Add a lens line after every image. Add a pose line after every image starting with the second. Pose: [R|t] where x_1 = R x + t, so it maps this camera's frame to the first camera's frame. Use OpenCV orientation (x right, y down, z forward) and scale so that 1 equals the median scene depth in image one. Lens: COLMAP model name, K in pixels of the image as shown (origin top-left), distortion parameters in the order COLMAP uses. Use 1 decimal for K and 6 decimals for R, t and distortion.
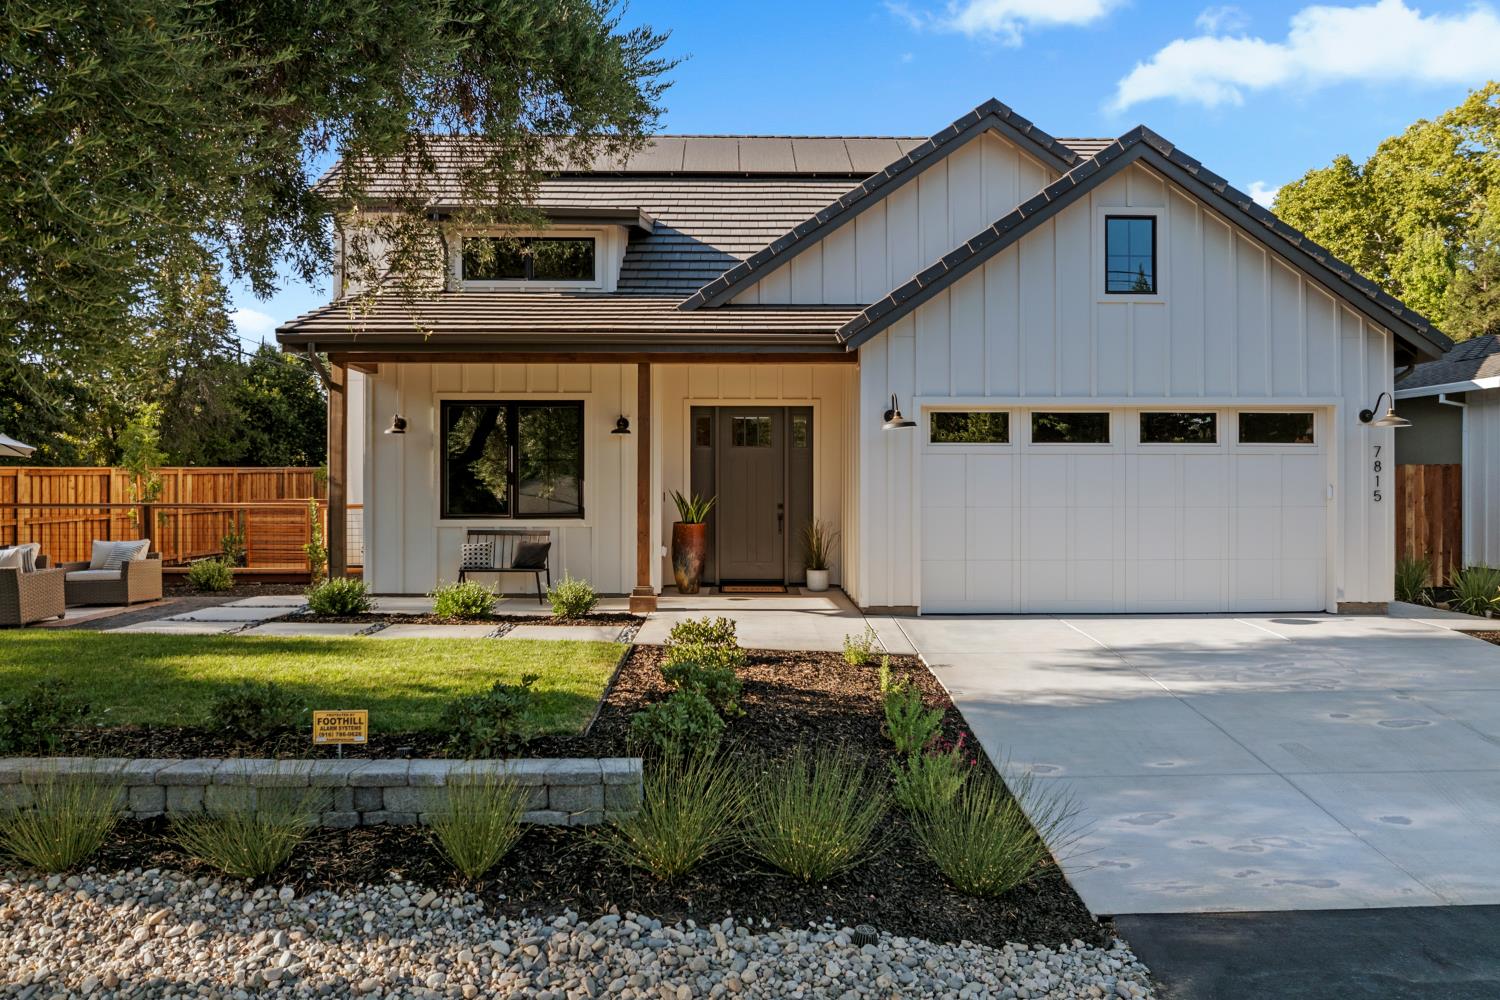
lens RADIAL K [[1060.6, 0, 753.8], [0, 1060.6, 483.6], [0, 0, 1]] dist [-0.038236, 0.006326]
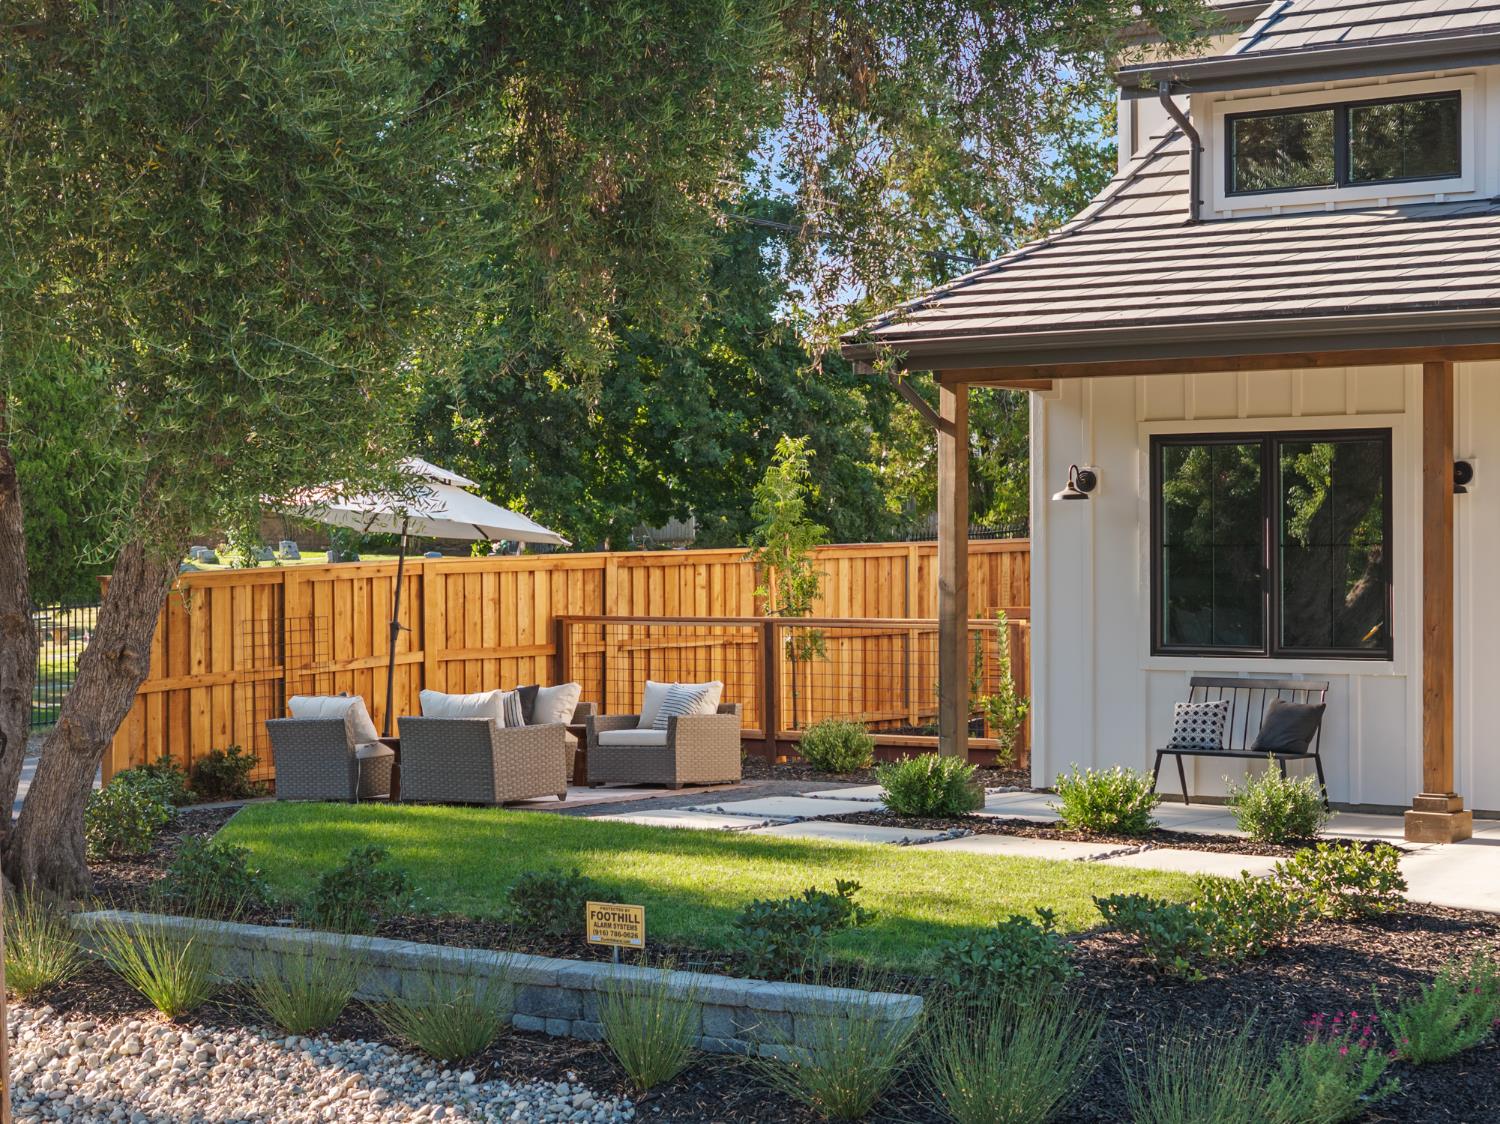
lens RADIAL K [[3080.3, 0, 750.0], [0, 3080.3, 562.0], [0, 0, 1]] dist [-0.053576, -0.022992]
pose [[0.767287, -0.000807, -0.641303, 0.603212], [0.007952, 0.999934, 0.008256, -0.031515], [0.641254, -0.011434, 0.767243, -0.367252]]
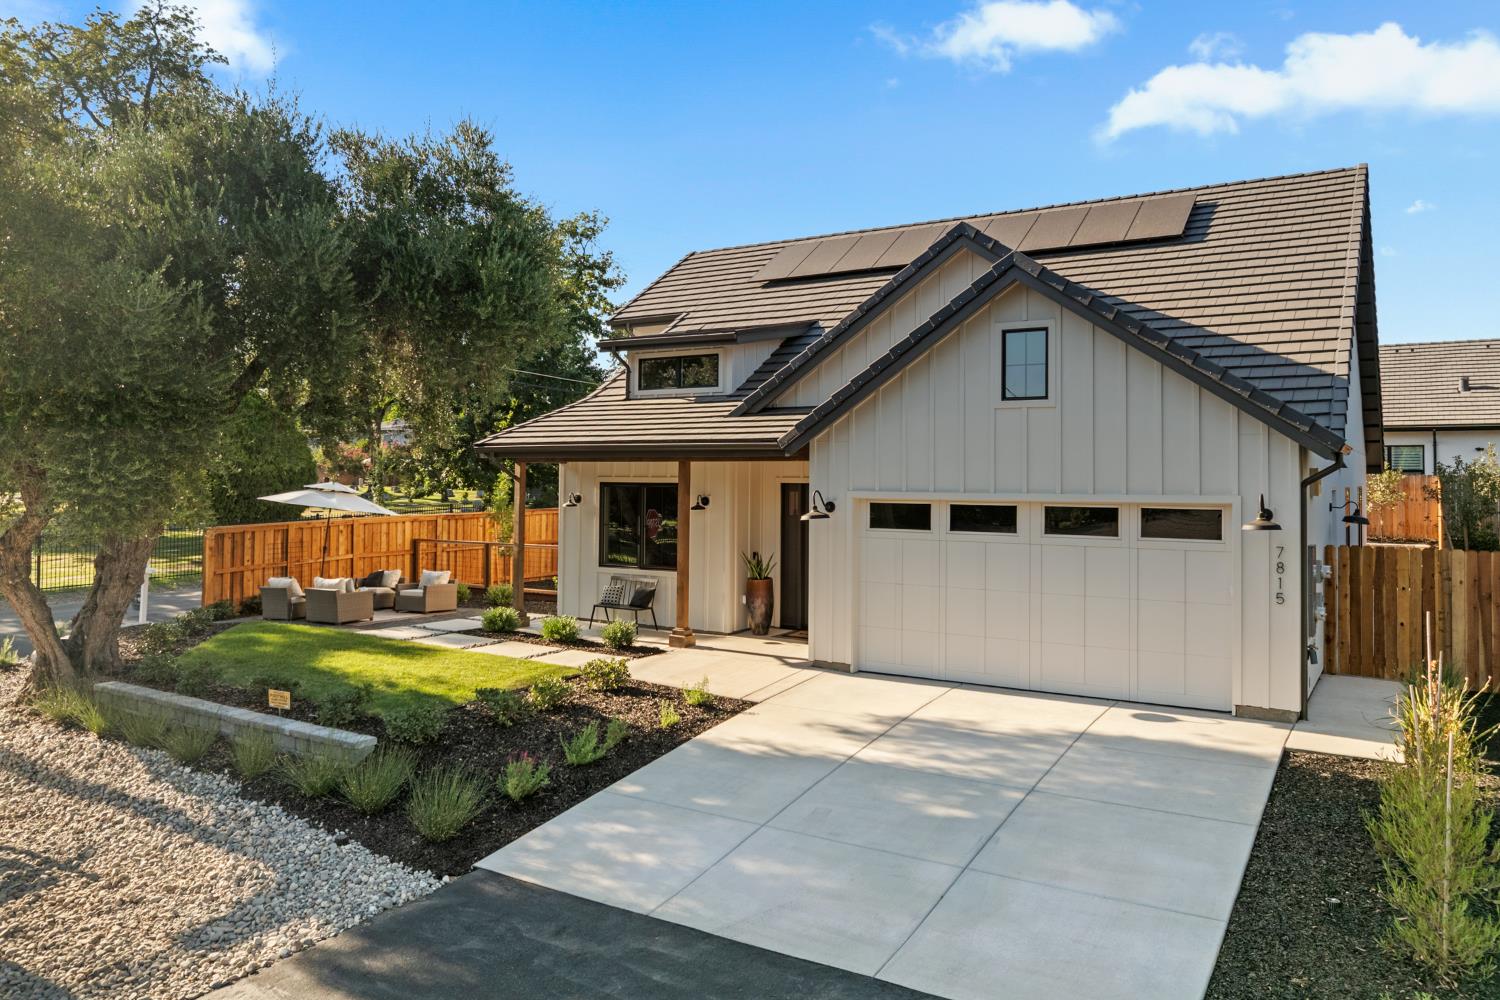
lens RADIAL K [[1084.9, 0, 766.6], [0, 1084.9, 454.1], [0, 0, 1]] dist [-0.037741, -0.000992]
pose [[0.829531, -0.005461, -0.558434, 0.755744], [-0.006230, 0.999799, -0.019031, -0.098336], [0.558426, 0.019266, 0.829331, -0.081599]]
